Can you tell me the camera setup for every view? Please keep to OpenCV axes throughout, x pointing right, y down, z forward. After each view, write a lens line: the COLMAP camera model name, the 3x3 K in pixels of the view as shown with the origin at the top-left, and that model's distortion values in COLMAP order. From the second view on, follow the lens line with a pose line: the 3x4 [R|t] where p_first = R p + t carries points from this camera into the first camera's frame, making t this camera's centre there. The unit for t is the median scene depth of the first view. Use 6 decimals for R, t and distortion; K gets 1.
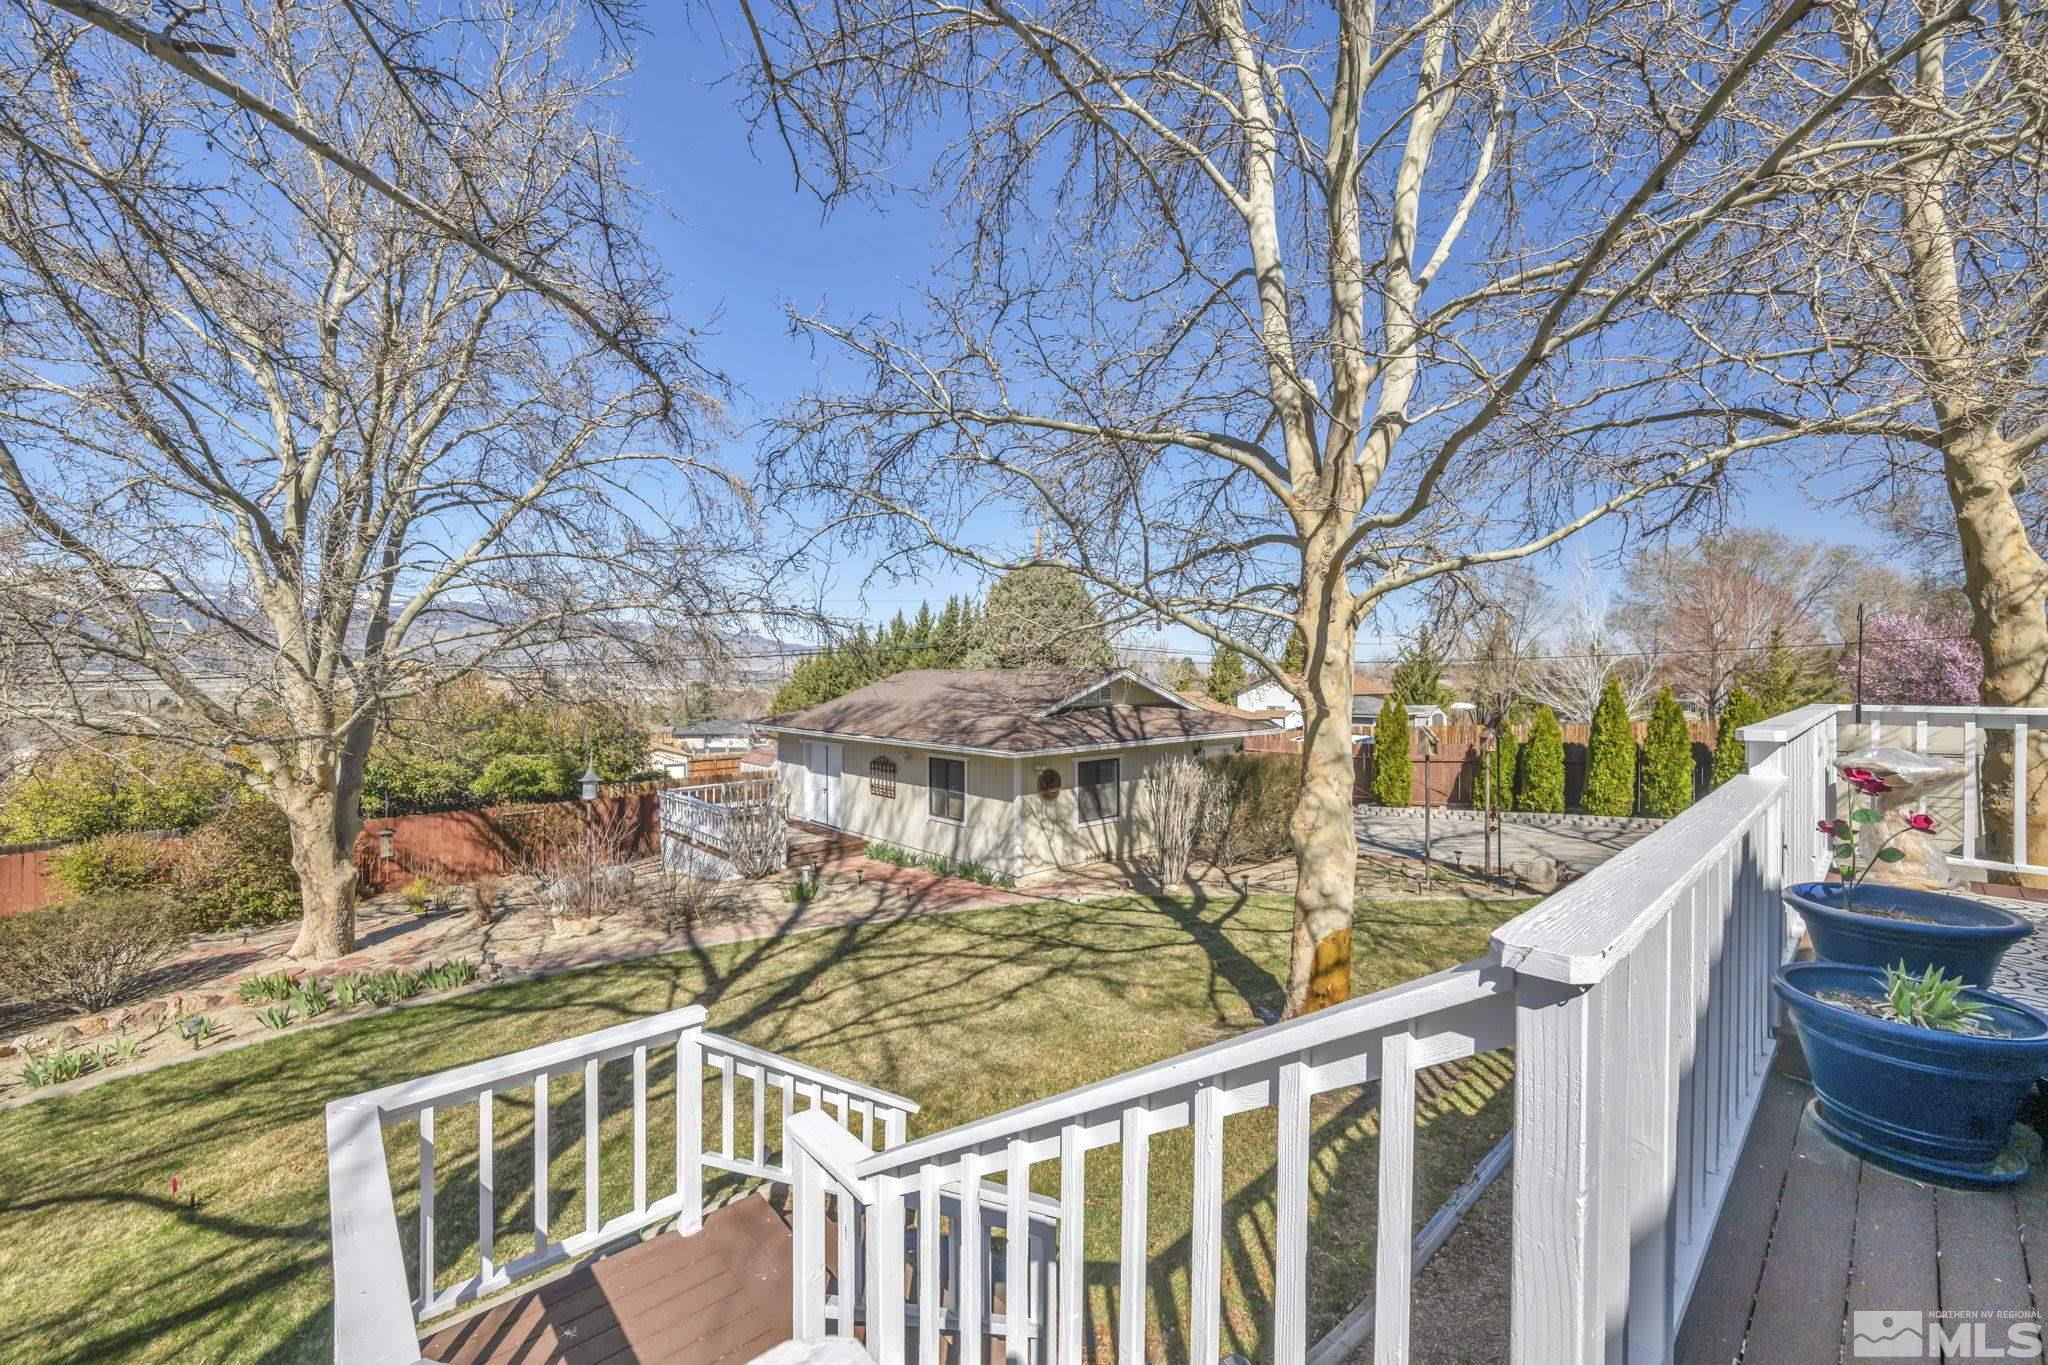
lens RADIAL K [[815.1, 0, 1029.0], [0, 815.1, 684.3], [0, 0, 1]] dist [0.002136, 0.000190]
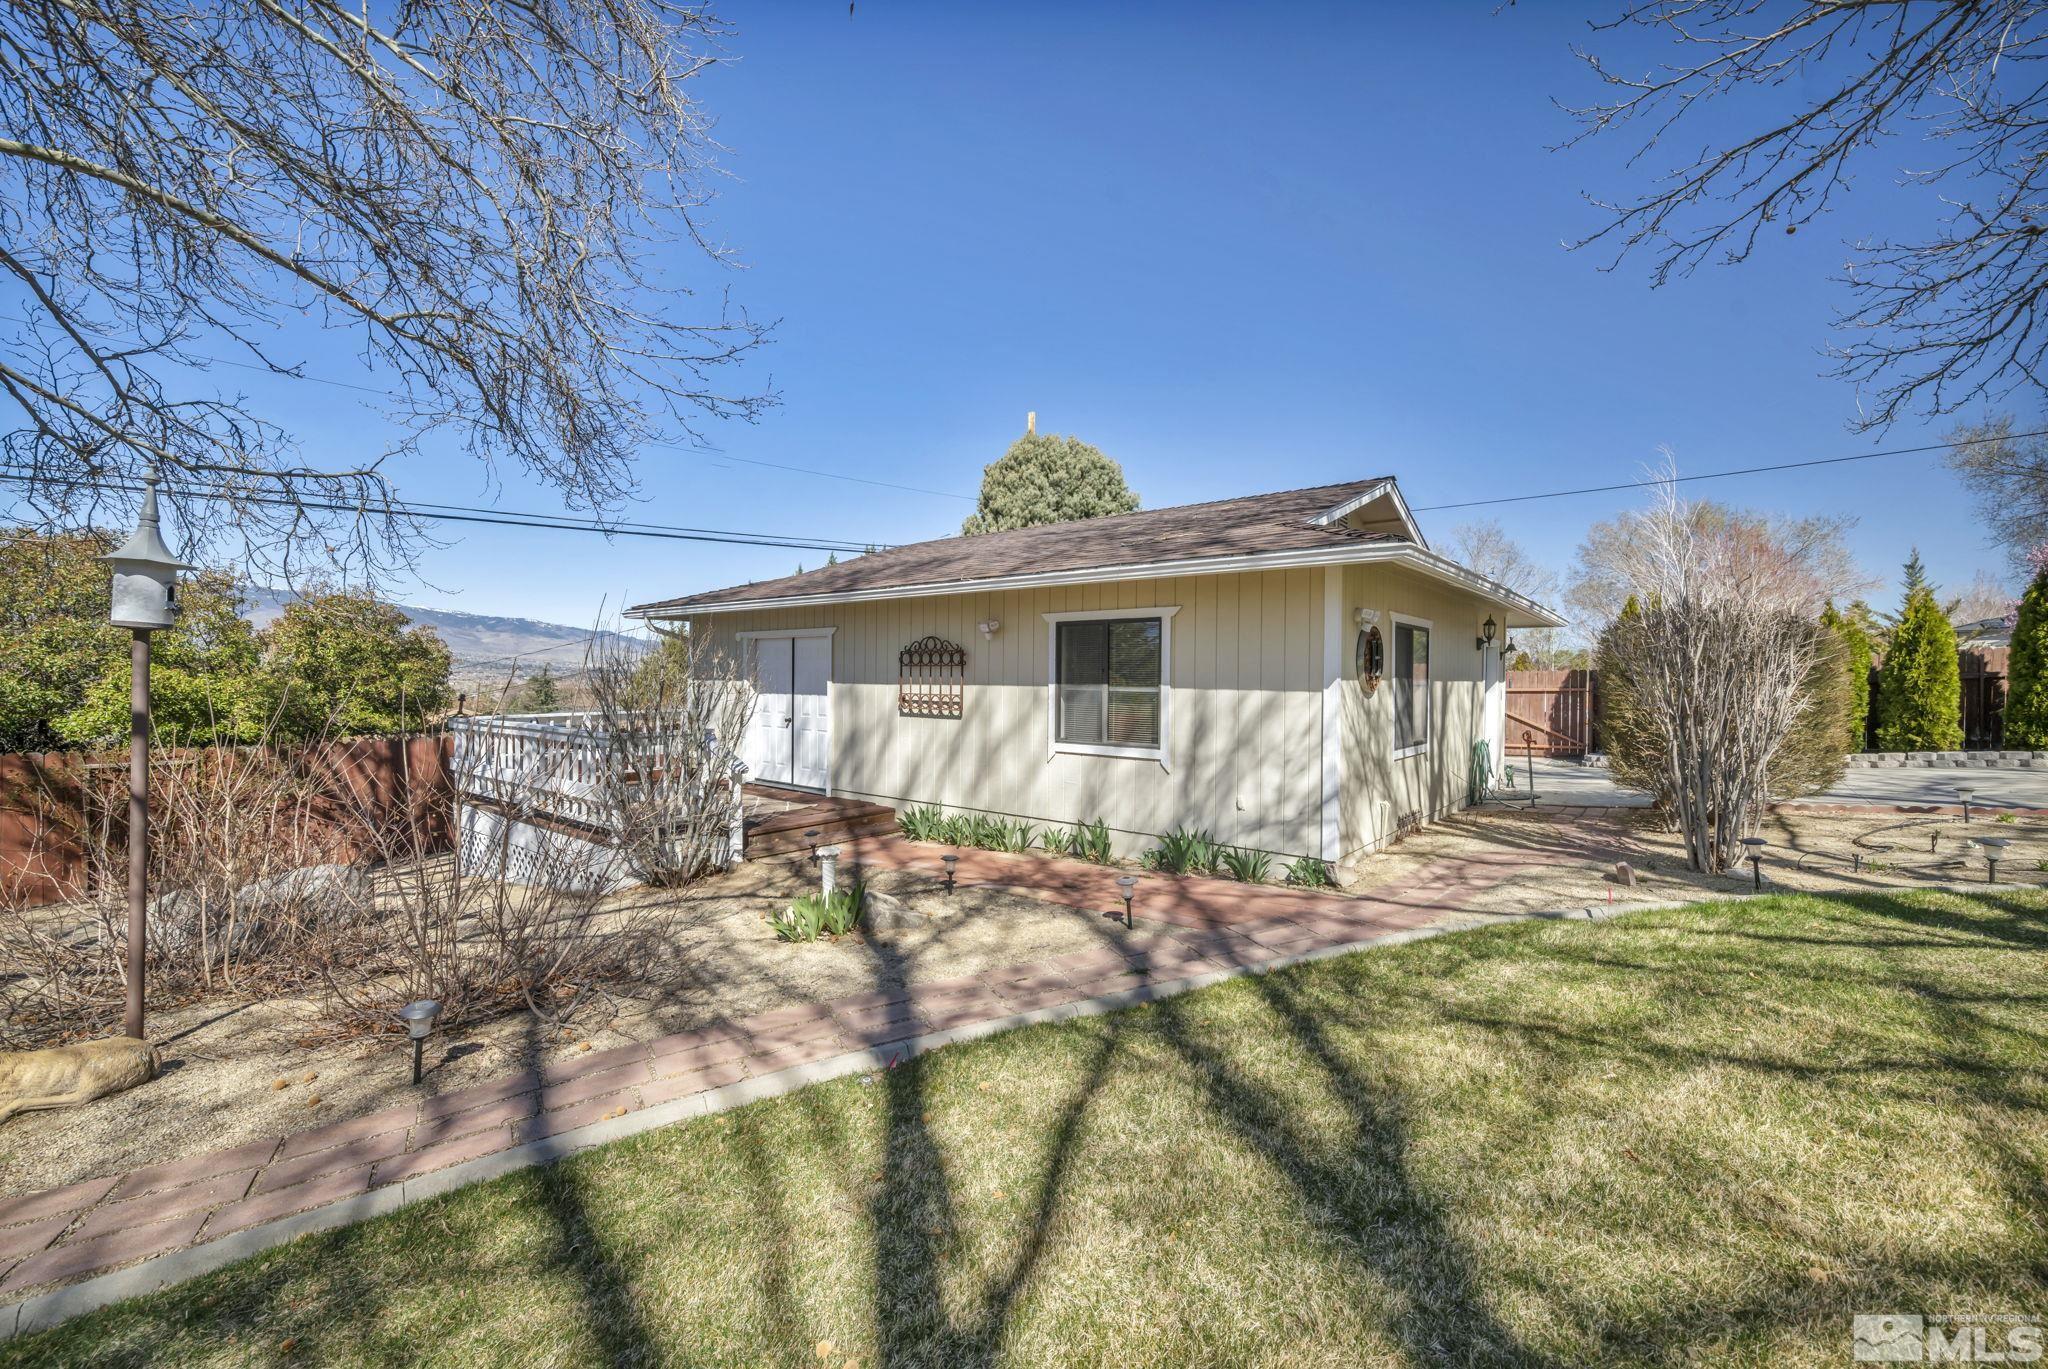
lens RADIAL K [[815.1, 0, 1027.0], [0, 815.1, 683.6], [0, 0, 1]] dist [0.002136, 0.000190]
pose [[0.987480, 0.005408, 0.157651, -0.201567], [-0.005535, 0.999985, 0.000364, 0.115685], [-0.157647, -0.001233, 0.987495, 0.483699]]
